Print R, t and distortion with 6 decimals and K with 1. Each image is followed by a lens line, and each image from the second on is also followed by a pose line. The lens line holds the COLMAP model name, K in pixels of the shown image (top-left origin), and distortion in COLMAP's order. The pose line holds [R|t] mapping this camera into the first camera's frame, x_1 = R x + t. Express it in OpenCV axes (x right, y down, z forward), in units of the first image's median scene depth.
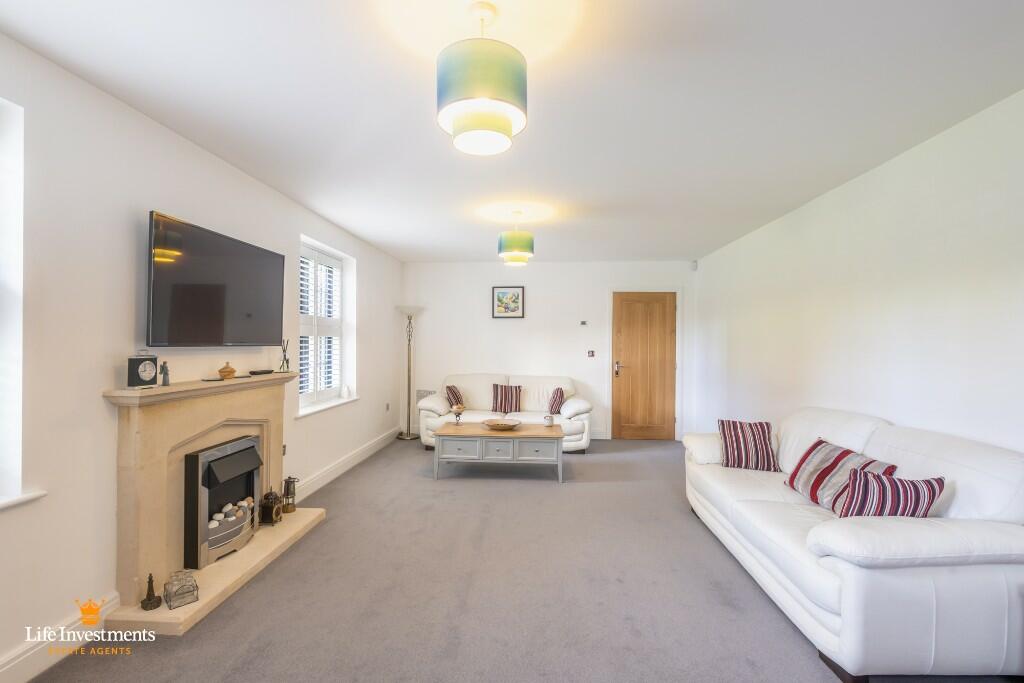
lens RADIAL K [[478.5, 0, 533.2], [0, 478.5, 338.0], [0, 0, 1]] dist [0.006829, -0.001798]
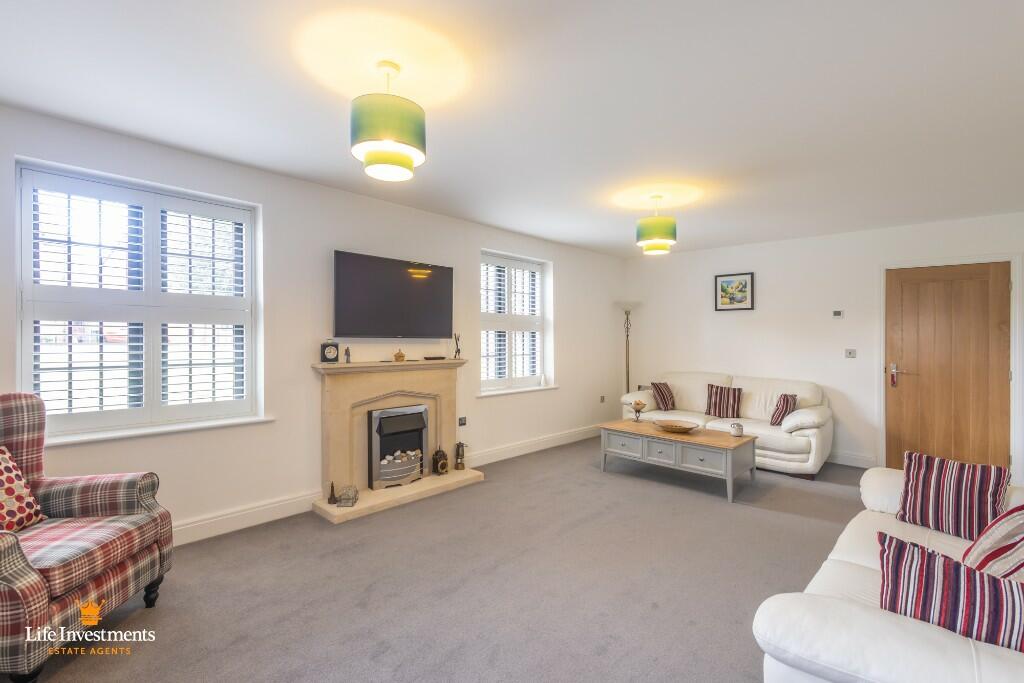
lens RADIAL K [[506.3, 0, 532.1], [0, 506.3, 323.5], [0, 0, 1]] dist [0.012873, 0.001202]
pose [[0.753384, -0.013300, -0.657446, 0.407029], [-0.000354, 0.999787, -0.020632, 0.003208], [0.657580, 0.015777, 0.753219, 0.085909]]
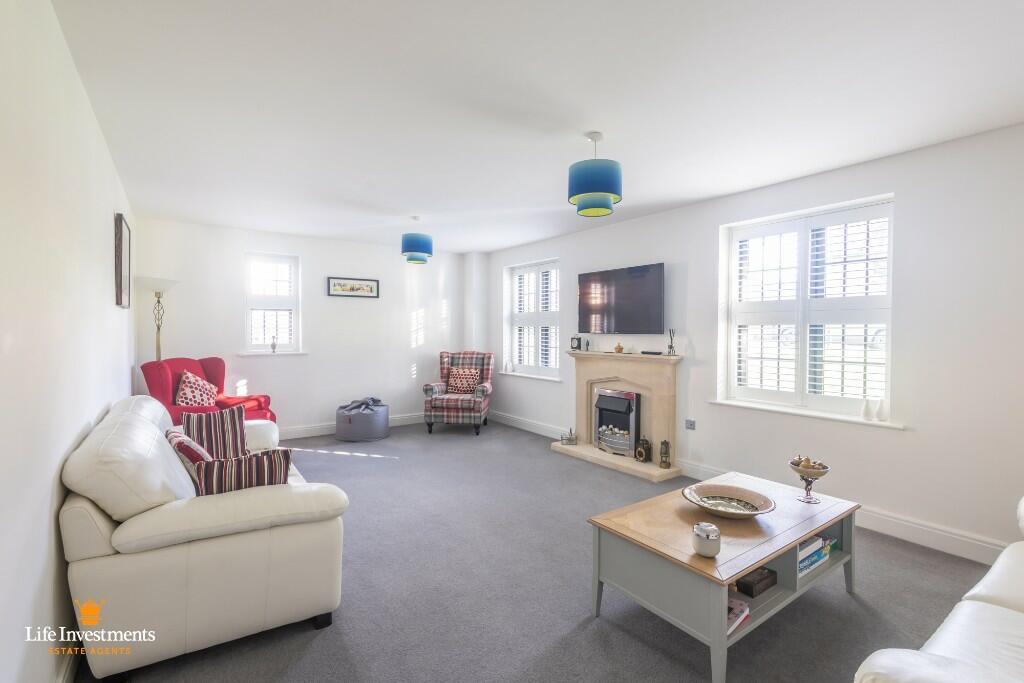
lens RADIAL K [[478.5, 0, 521.3], [0, 478.5, 339.4], [0, 0, 1]] dist [0.006829, -0.001798]
pose [[-0.818987, 0.000654, -0.573812, 0.395009], [-0.002606, 0.999985, 0.004858, 0.019607], [0.573807, 0.005474, -0.818972, 1.411805]]
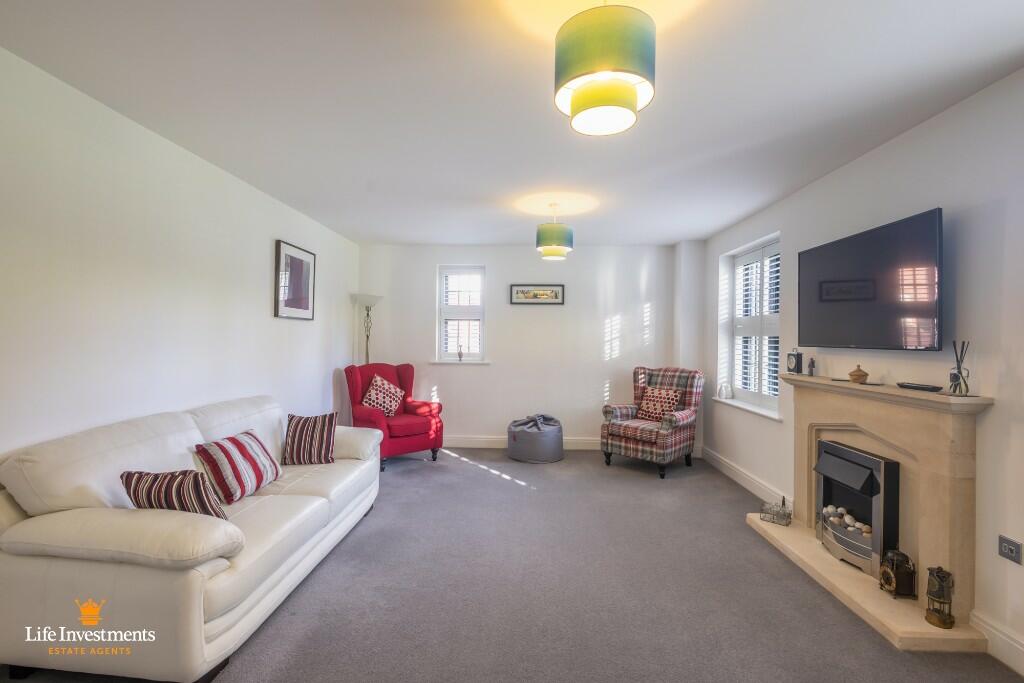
lens RADIAL K [[478.5, 0, 504.1], [0, 478.5, 339.4], [0, 0, 1]] dist [0.006829, -0.001798]
pose [[-0.997970, -0.017117, 0.061337, 0.005042], [-0.017739, 0.999796, -0.009614, 0.013593], [-0.061160, -0.010683, -0.998071, 1.291263]]
